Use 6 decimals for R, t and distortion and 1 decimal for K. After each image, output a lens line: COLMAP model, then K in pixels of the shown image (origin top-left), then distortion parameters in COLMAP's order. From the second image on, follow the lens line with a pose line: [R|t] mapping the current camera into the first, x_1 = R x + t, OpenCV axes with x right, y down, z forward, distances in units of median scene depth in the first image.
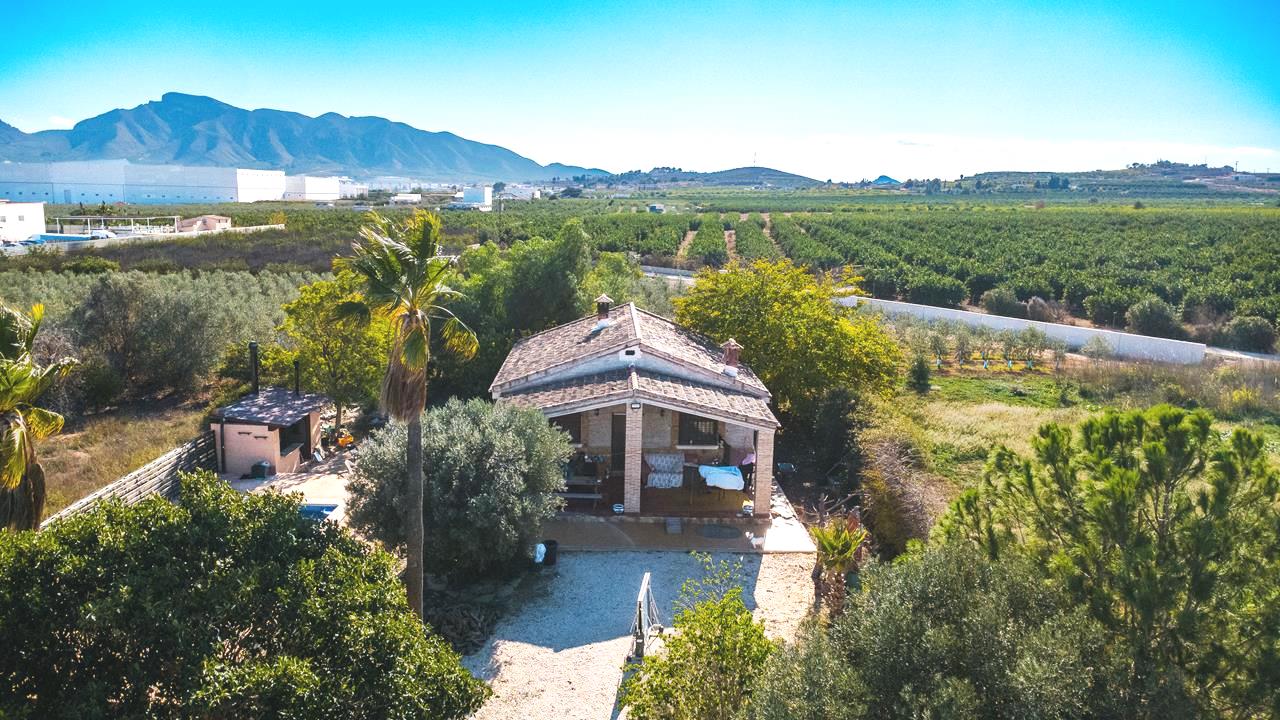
lens RADIAL K [[903.4, 0, 636.2], [0, 903.4, 361.3], [0, 0, 1]] dist [0.028946, -0.041008]
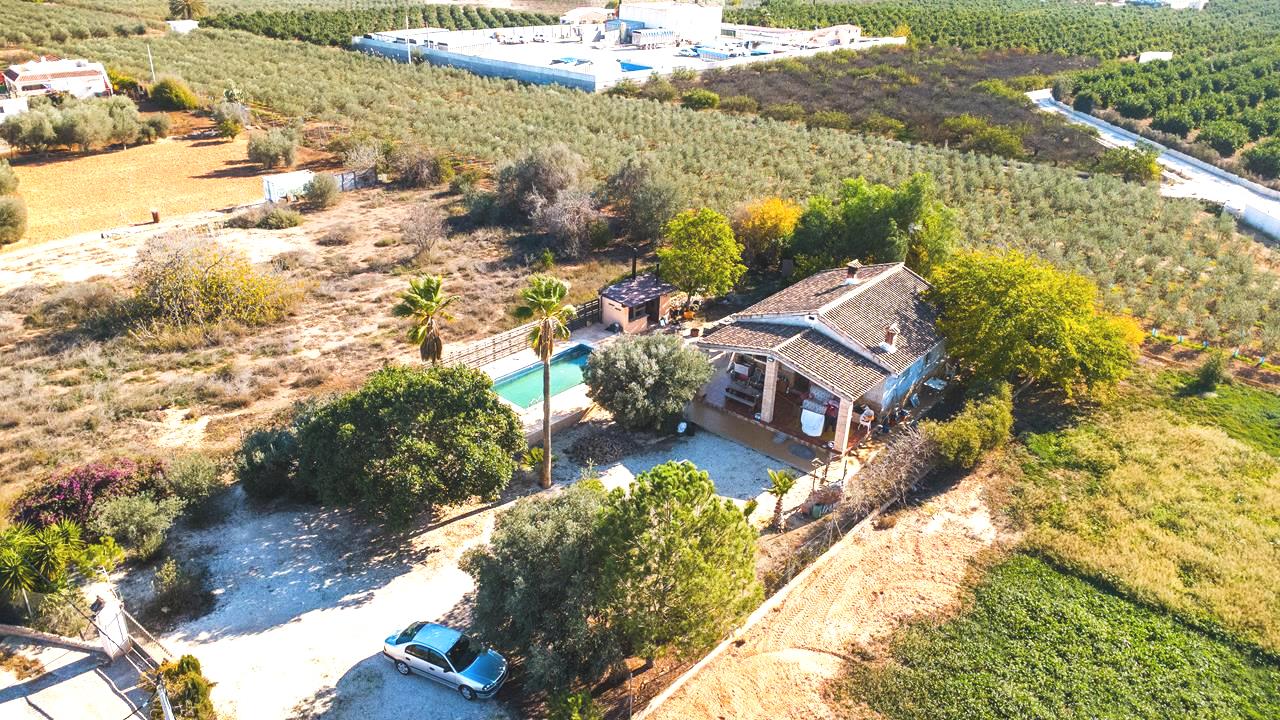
lens RADIAL K [[903.4, 0, 636.2], [0, 903.4, 361.3], [0, 0, 1]] dist [0.028946, -0.041008]
pose [[0.749275, 0.291278, -0.594764, 0.274112], [-0.137794, 0.946997, 0.290188, -0.134252], [0.647765, -0.135476, 0.749698, -0.120680]]
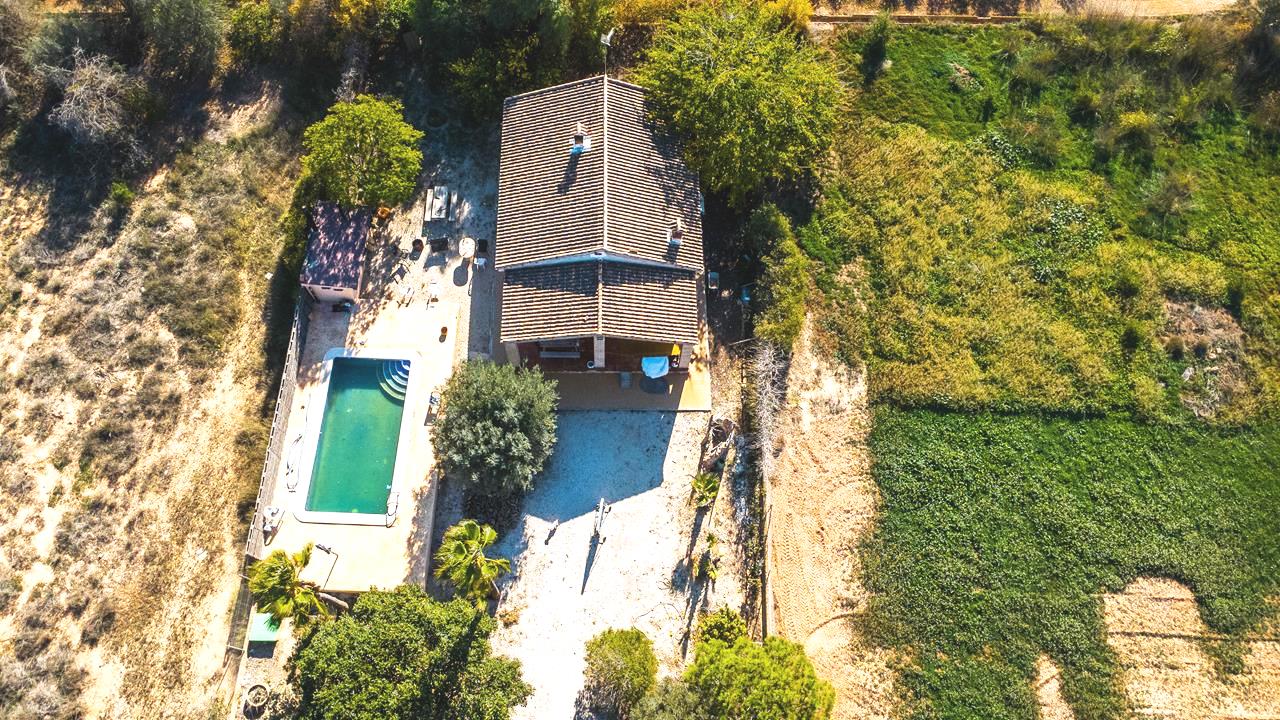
lens RADIAL K [[903.4, 0, 636.2], [0, 903.4, 361.3], [0, 0, 1]] dist [0.028946, -0.041008]
pose [[0.999742, 0.022551, 0.002807, 0.019859], [-0.014965, 0.560369, 0.828108, -0.416732], [0.017101, -0.827936, 0.560561, 0.049898]]
